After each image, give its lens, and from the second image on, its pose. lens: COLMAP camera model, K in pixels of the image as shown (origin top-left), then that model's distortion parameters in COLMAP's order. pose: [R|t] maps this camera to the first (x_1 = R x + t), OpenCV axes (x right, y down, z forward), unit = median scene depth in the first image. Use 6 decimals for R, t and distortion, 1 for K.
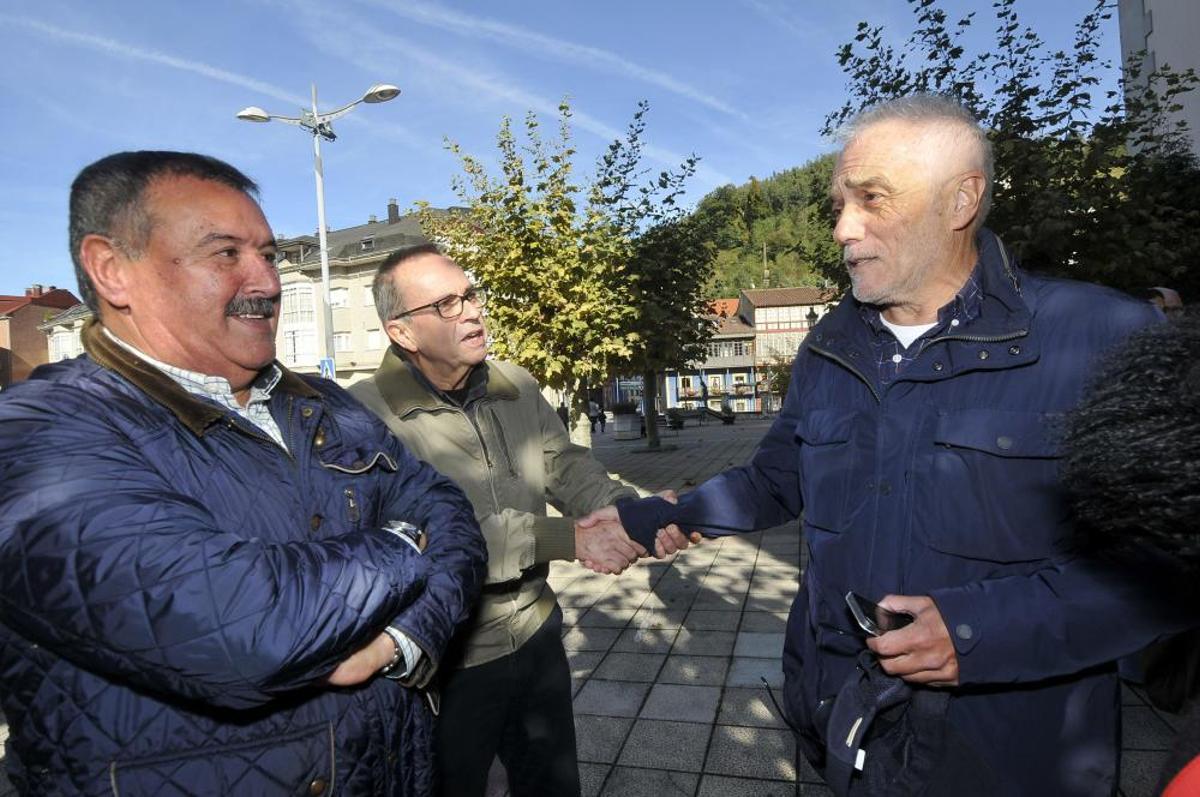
lens RADIAL K [[626.6, 0, 600.0], [0, 626.6, 398.0], [0, 0, 1]] dist [-0.001894, -0.000973]
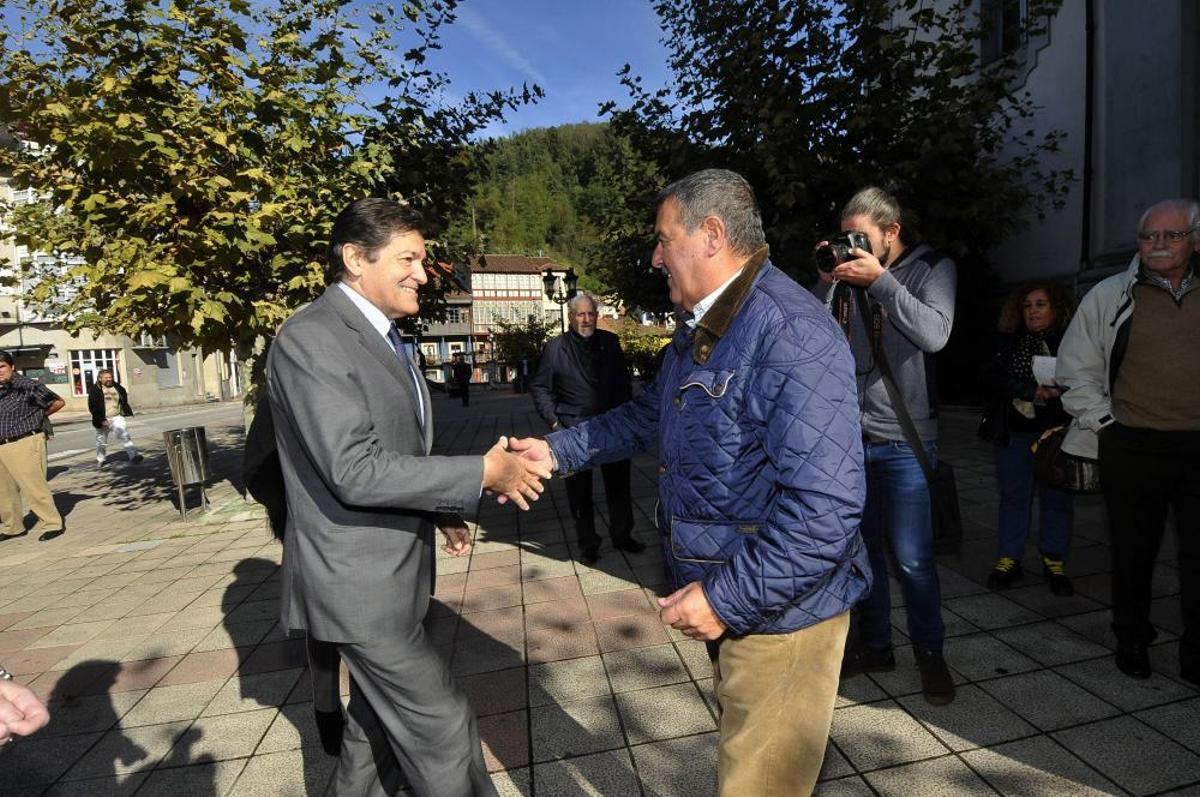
lens RADIAL K [[626.6, 0, 602.3], [0, 626.6, 405.2], [0, 0, 1]] dist [-0.001894, -0.000973]
pose [[0.894746, -0.024354, 0.445911, -0.011233], [-0.001952, 0.998289, 0.058440, -0.000090], [-0.446571, -0.053160, 0.893168, 0.329389]]
